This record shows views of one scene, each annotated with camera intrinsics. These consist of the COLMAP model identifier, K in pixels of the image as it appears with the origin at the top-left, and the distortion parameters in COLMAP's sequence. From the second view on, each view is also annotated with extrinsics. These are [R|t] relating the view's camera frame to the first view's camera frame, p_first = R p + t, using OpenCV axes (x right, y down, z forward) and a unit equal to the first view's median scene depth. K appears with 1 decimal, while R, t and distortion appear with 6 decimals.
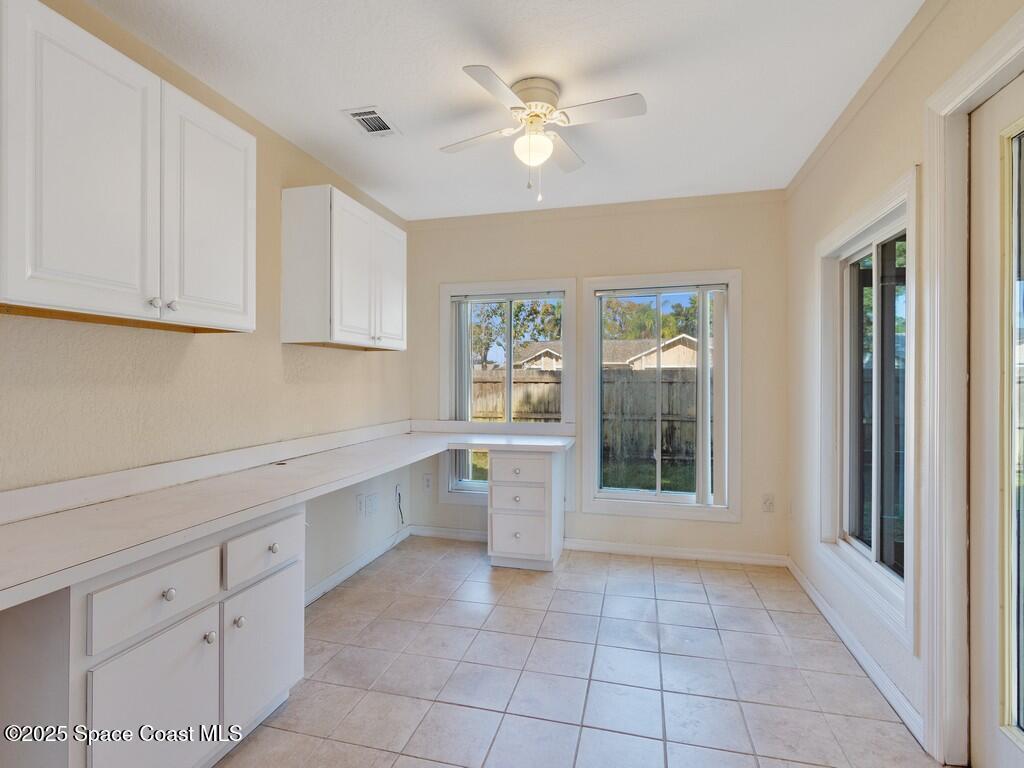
lens RADIAL K [[493.9, 0, 510.7], [0, 493.9, 380.8], [0, 0, 1]] dist [0.000867, 0.001221]
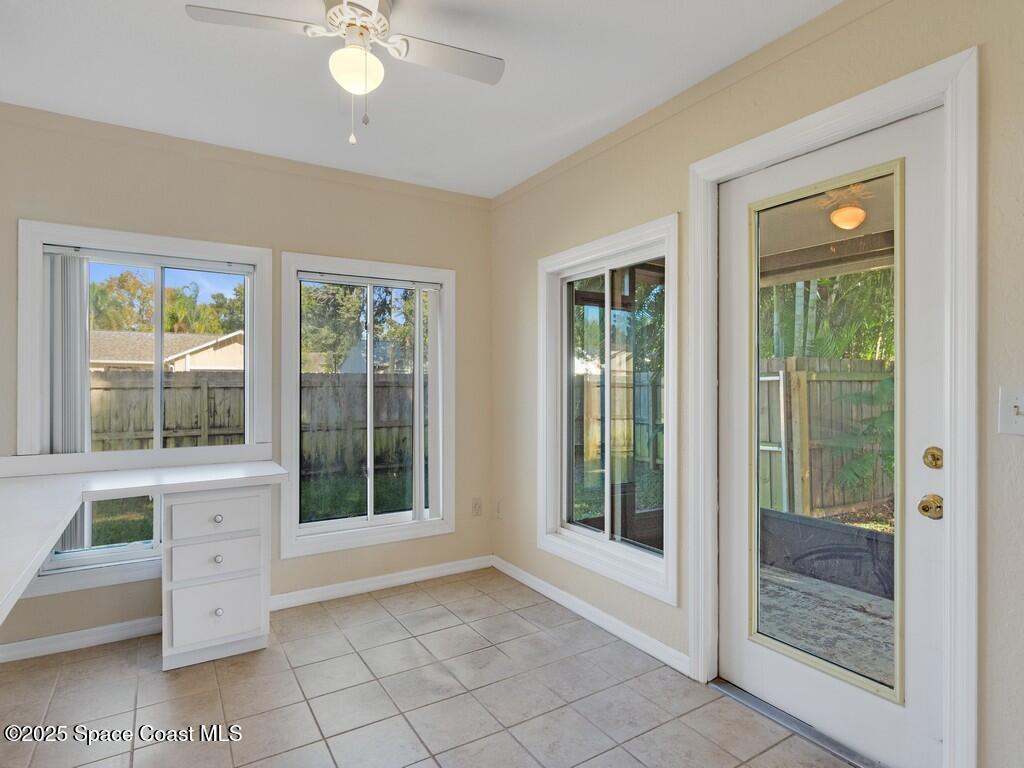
lens RADIAL K [[554.4, 0, 494.4], [0, 554.4, 382.9], [0, 0, 1]] dist [-0.002071, 0.000129]
pose [[0.699784, 0.000094, 0.714354, -0.249914], [0.002626, 0.999993, -0.002704, -0.002023], [-0.714350, 0.003768, 0.699779, 0.176148]]
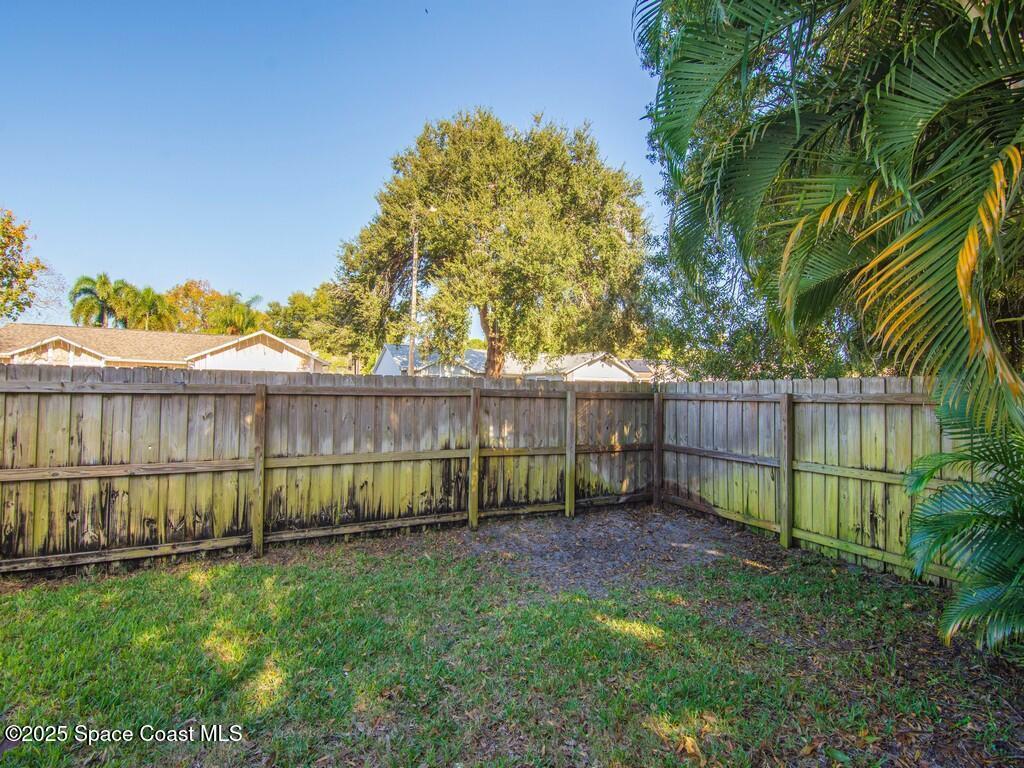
lens RADIAL K [[493.9, 0, 510.7], [0, 493.9, 380.8], [0, 0, 1]] dist [0.000867, 0.001221]
pose [[0.722706, 0.025271, 0.690693, 0.778504], [-0.016831, 0.999678, -0.018965, -0.019161], [-0.690951, 0.002082, 0.722899, 1.142031]]
